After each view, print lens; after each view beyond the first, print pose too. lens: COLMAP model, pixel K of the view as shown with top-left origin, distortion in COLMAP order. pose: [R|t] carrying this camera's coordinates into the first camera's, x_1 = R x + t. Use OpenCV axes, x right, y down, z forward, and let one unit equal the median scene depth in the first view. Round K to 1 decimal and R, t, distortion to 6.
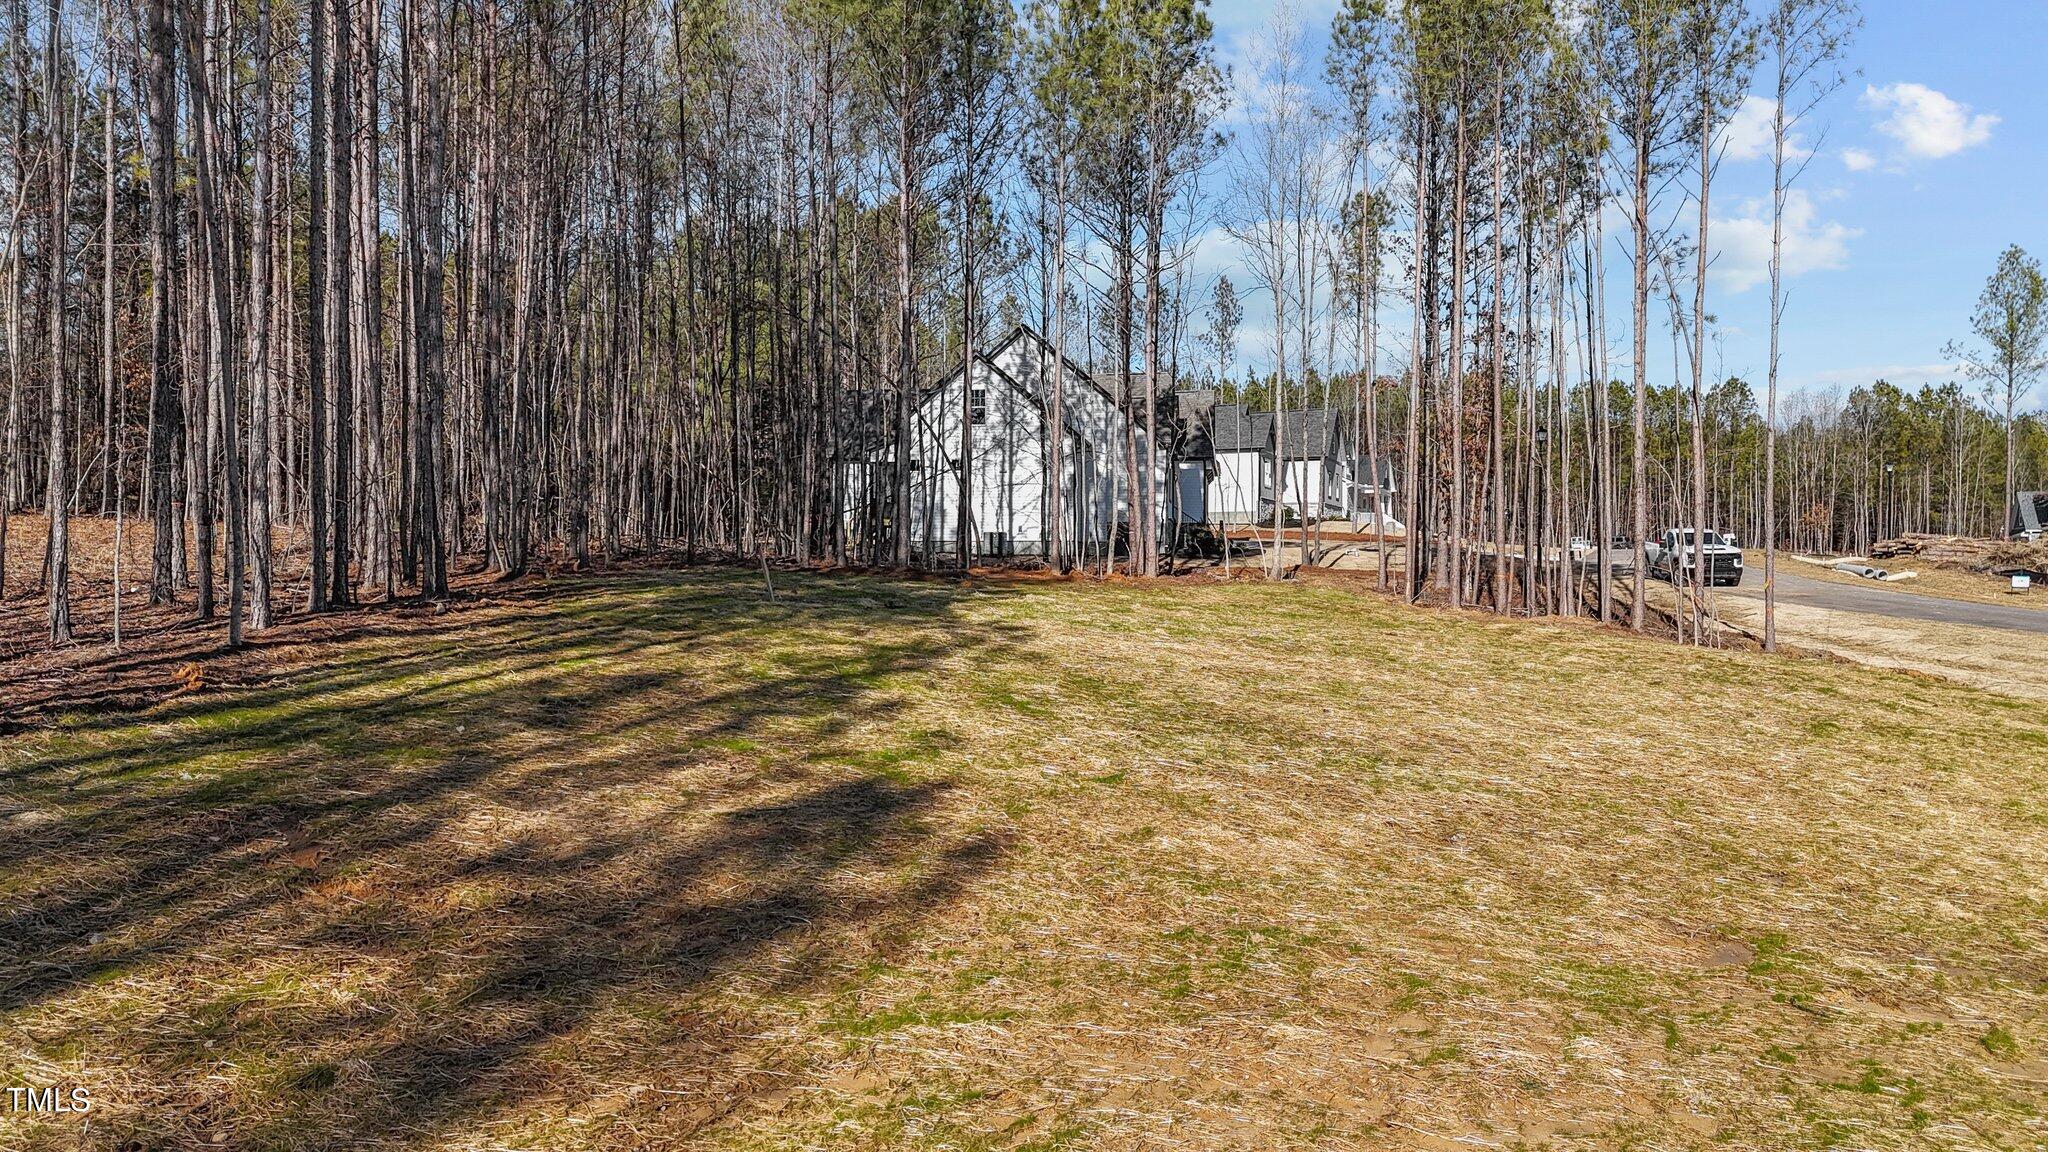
lens RADIAL K [[1521.5, 0, 1024.0], [0, 1521.5, 576.0], [0, 0, 1]] dist [0.039642, -0.001103]
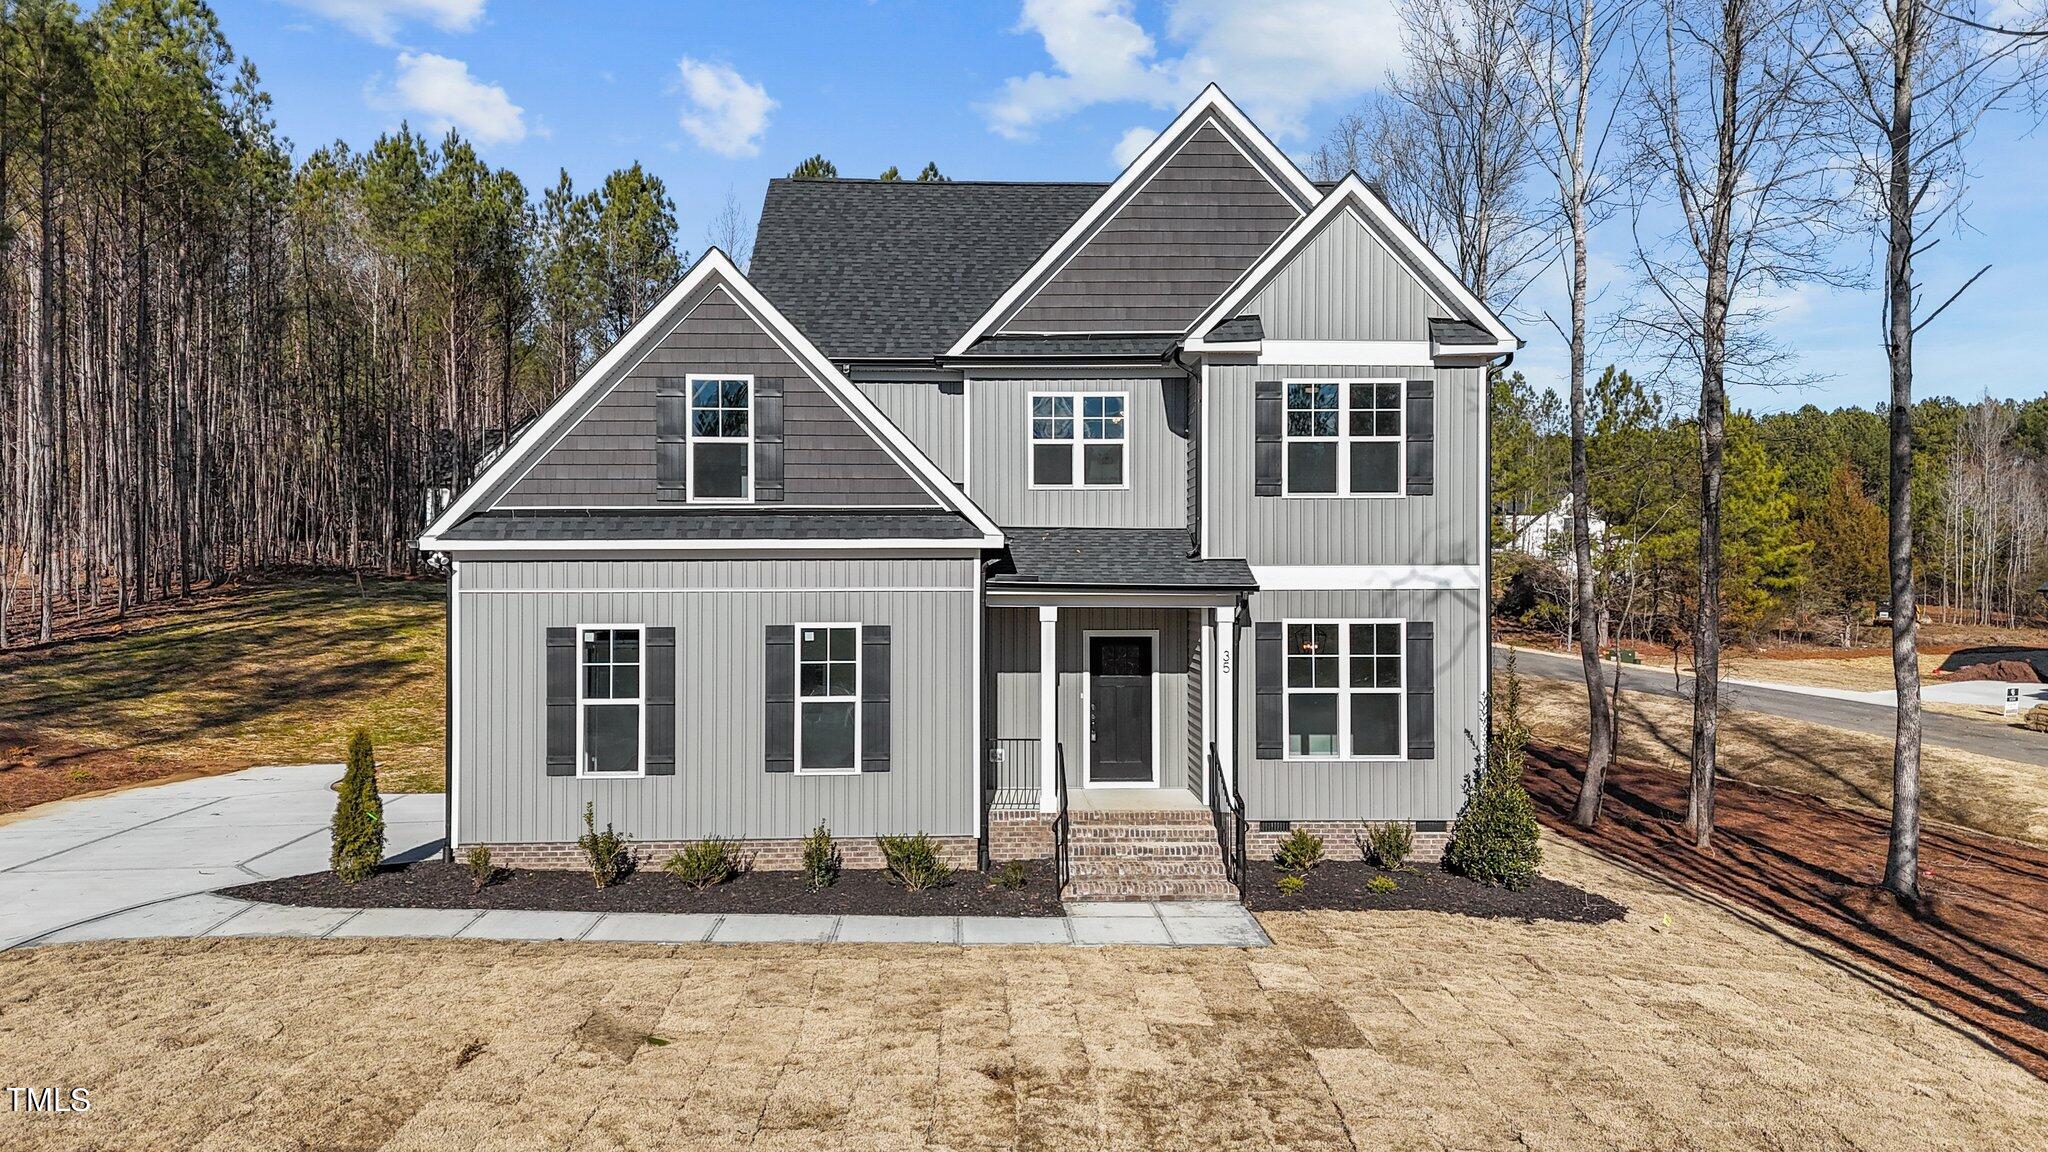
lens RADIAL K [[1521.5, 0, 1024.0], [0, 1521.5, 576.0], [0, 0, 1]] dist [0.039642, -0.001103]
pose [[0.973553, -0.010995, 0.228199, 0.356095], [0.011690, 0.999930, -0.001691, 0.001111], [-0.228164, 0.004314, 0.973613, -1.790568]]
